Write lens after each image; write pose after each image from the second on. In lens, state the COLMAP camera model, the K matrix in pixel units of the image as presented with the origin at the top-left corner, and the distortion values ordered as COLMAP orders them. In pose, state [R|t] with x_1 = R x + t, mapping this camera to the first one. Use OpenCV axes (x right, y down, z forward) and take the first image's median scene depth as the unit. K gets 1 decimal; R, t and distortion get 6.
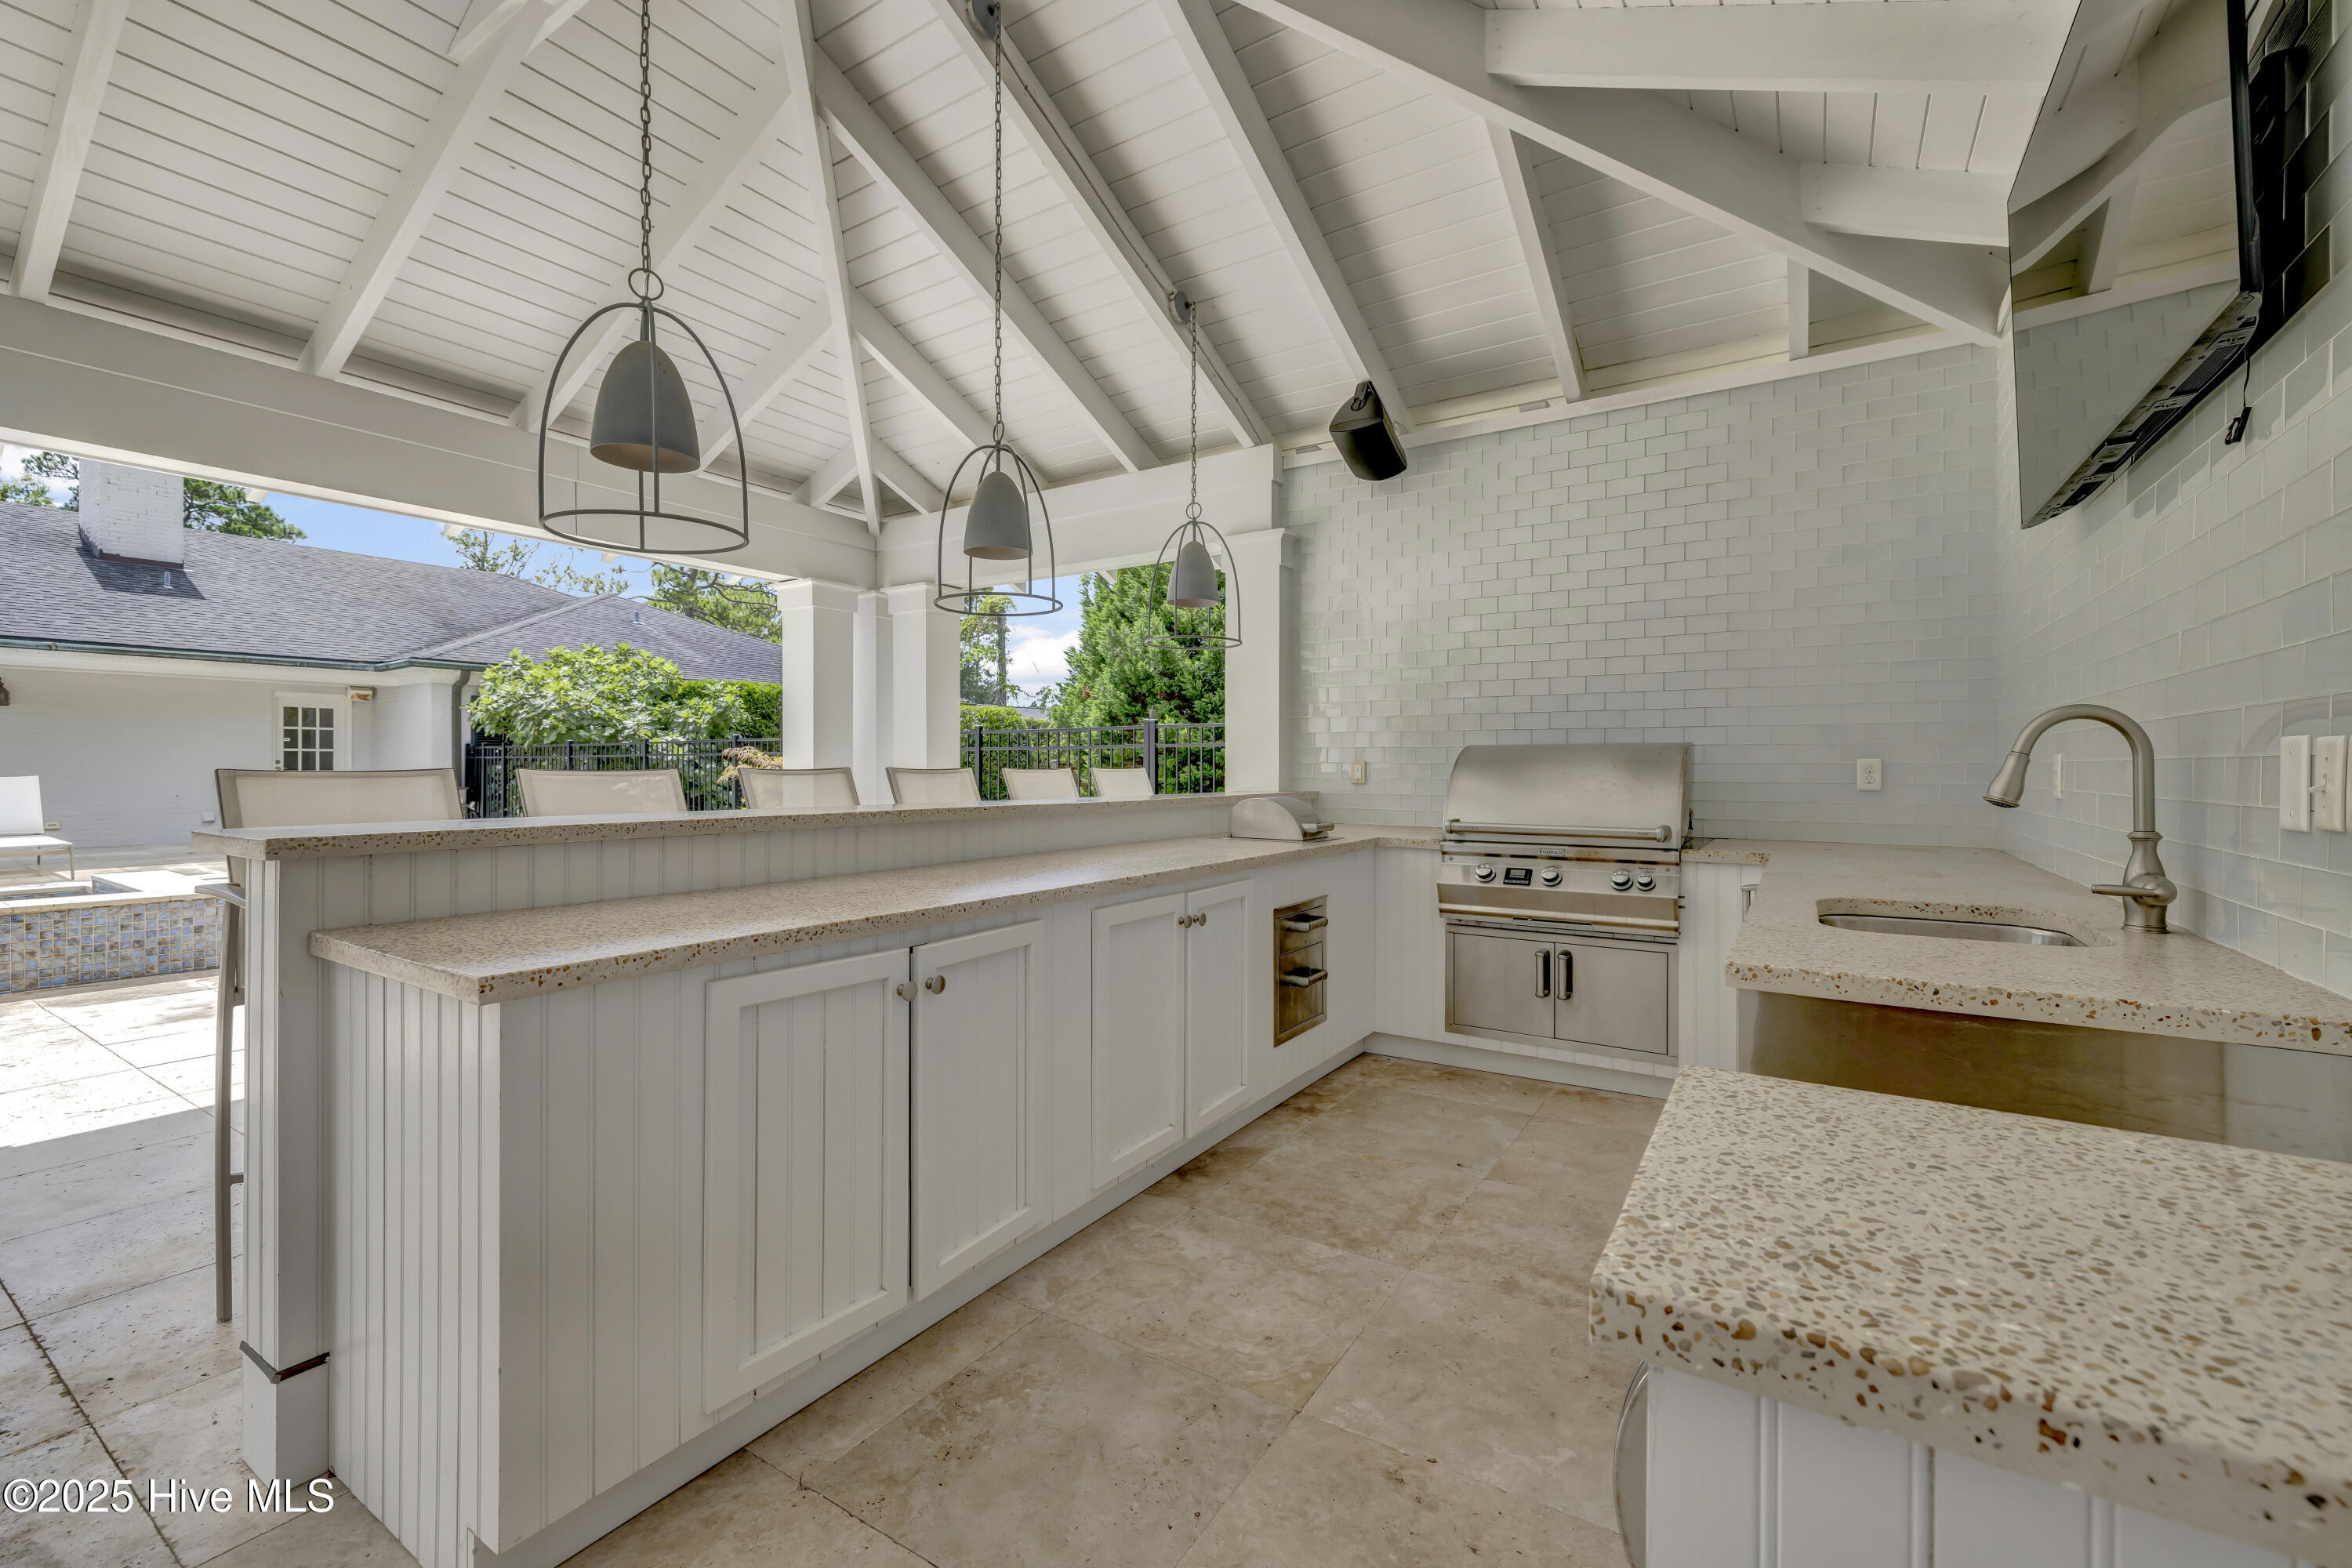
lens RADIAL K [[967.2, 0, 1167.0], [0, 967.2, 771.3], [0, 0, 1]] dist [-0.000578, -0.000603]
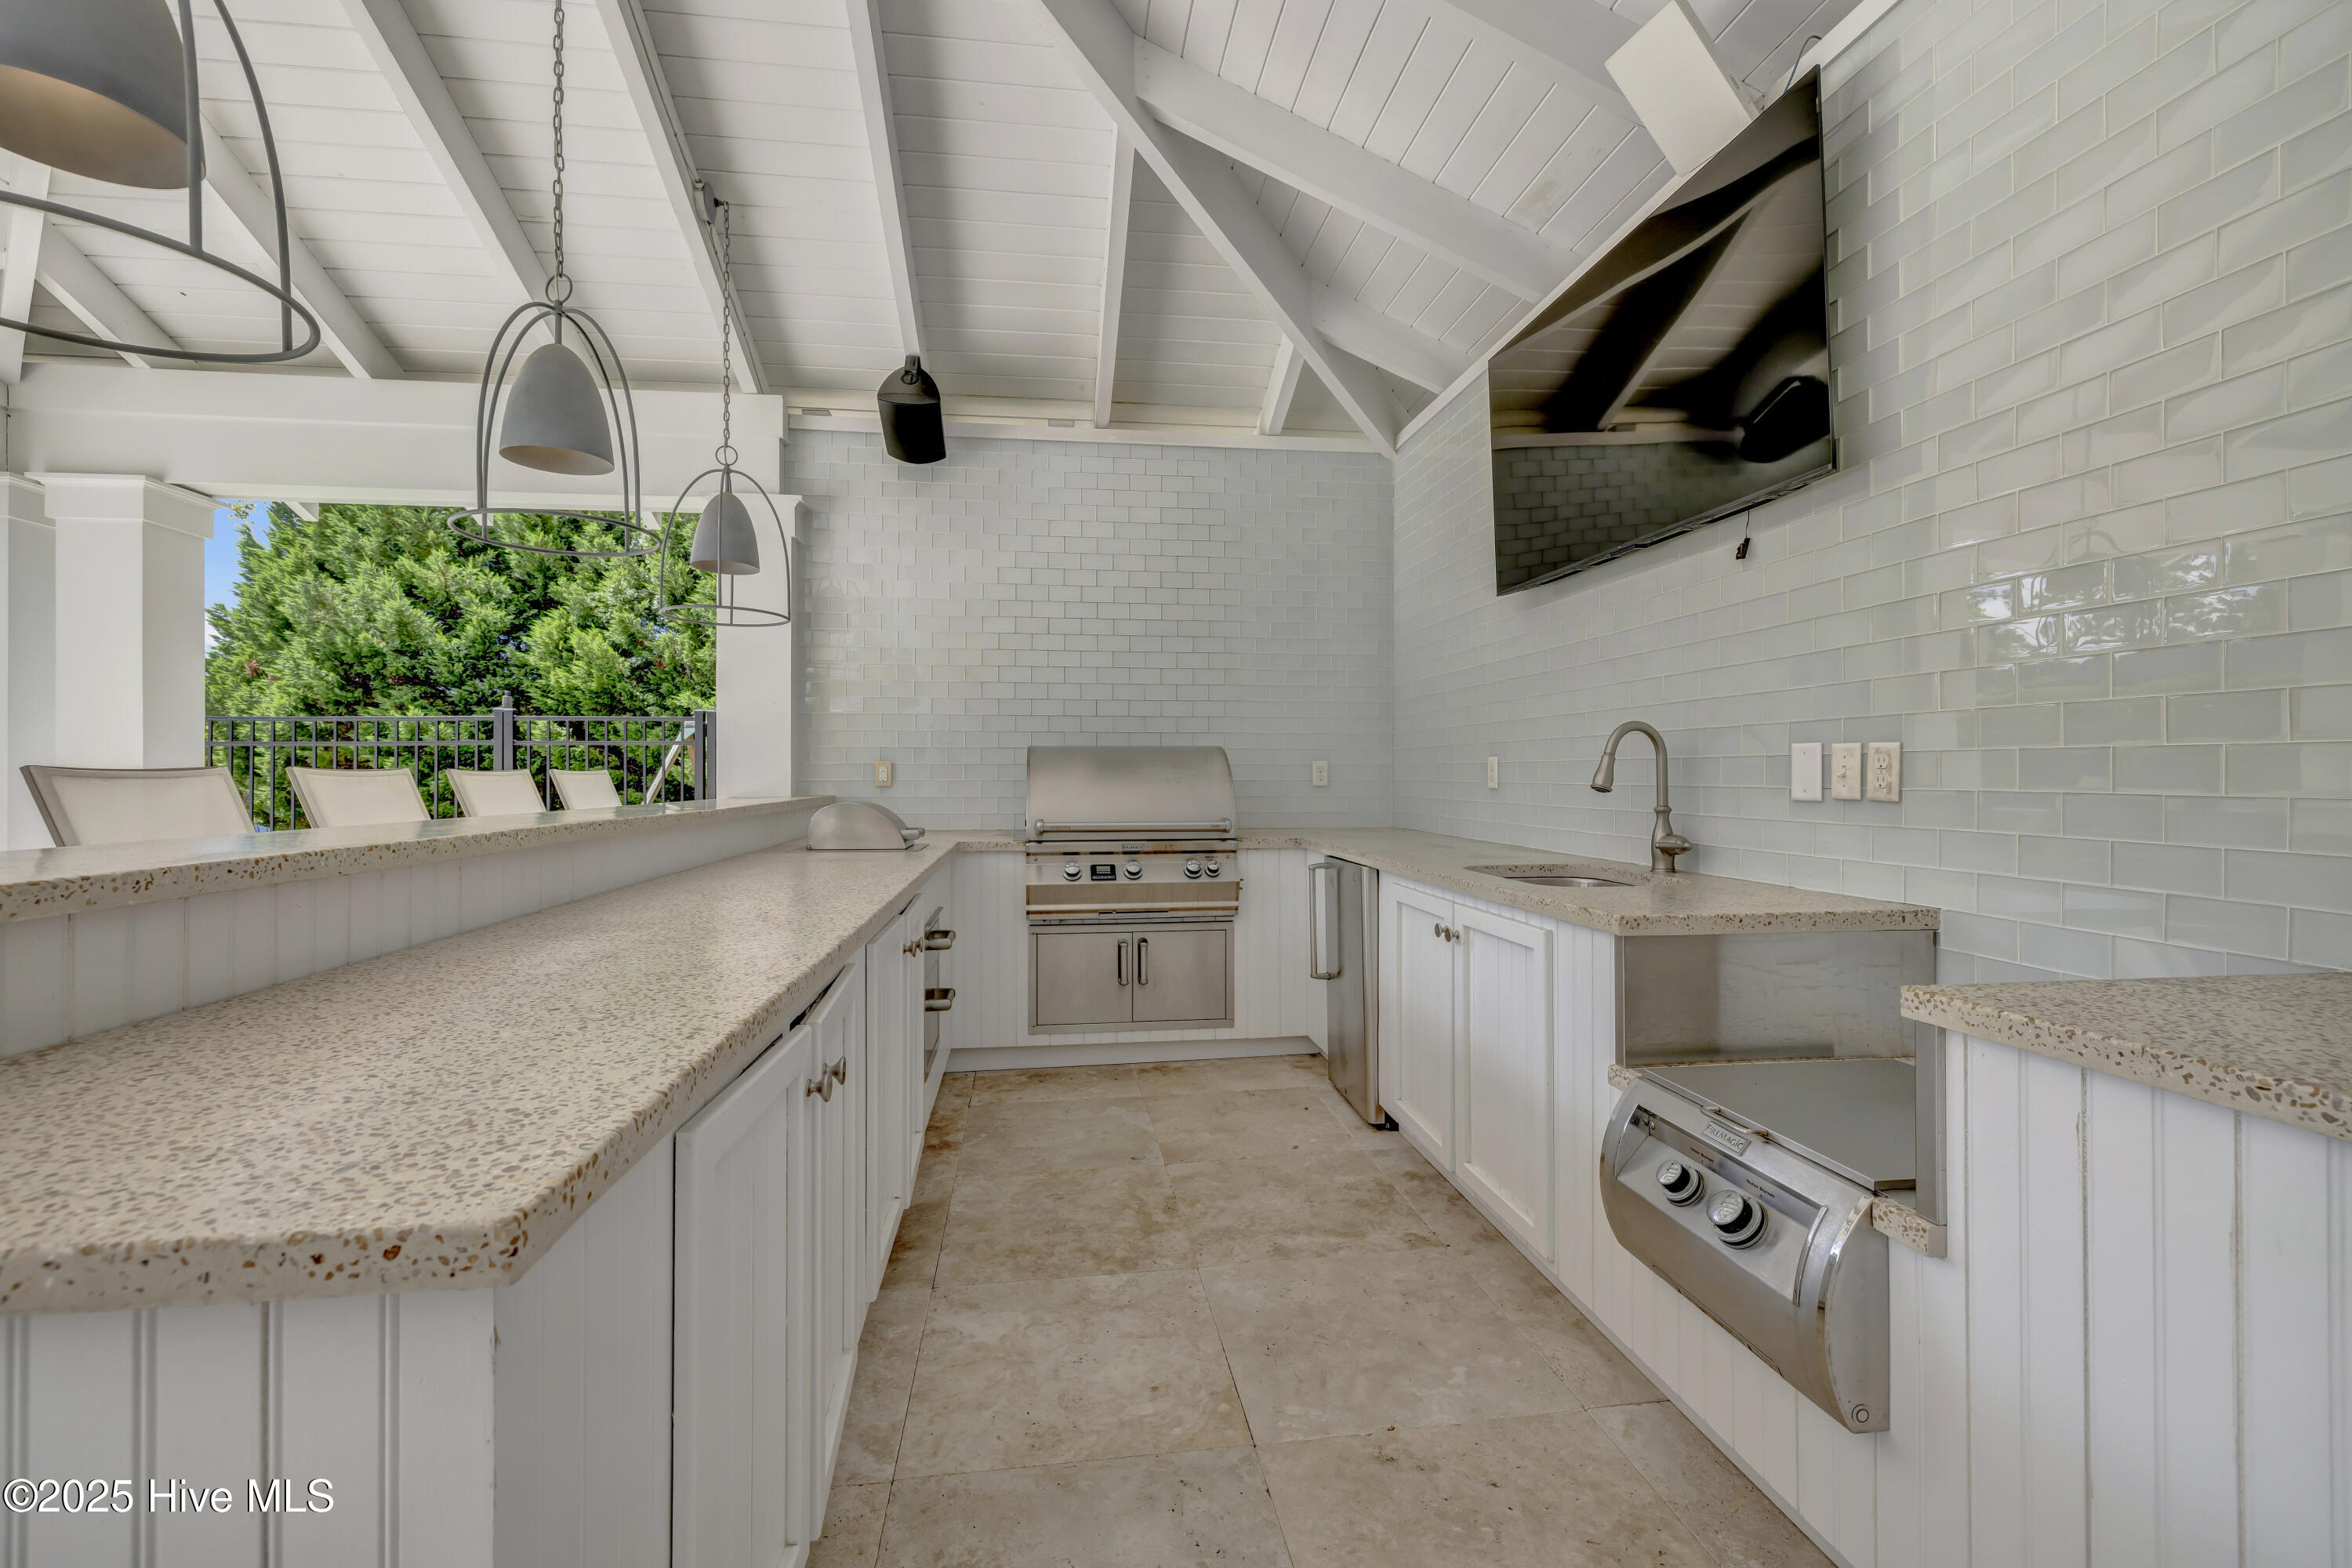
lens RADIAL K [[967.2, 0, 1171.1], [0, 967.2, 772.8], [0, 0, 1]] dist [-0.000578, -0.000603]
pose [[0.763662, -0.002813, 0.645610, -0.227353], [0.005351, 0.999984, -0.001972, 0.003556], [-0.645594, 0.004961, 0.763665, 0.140672]]
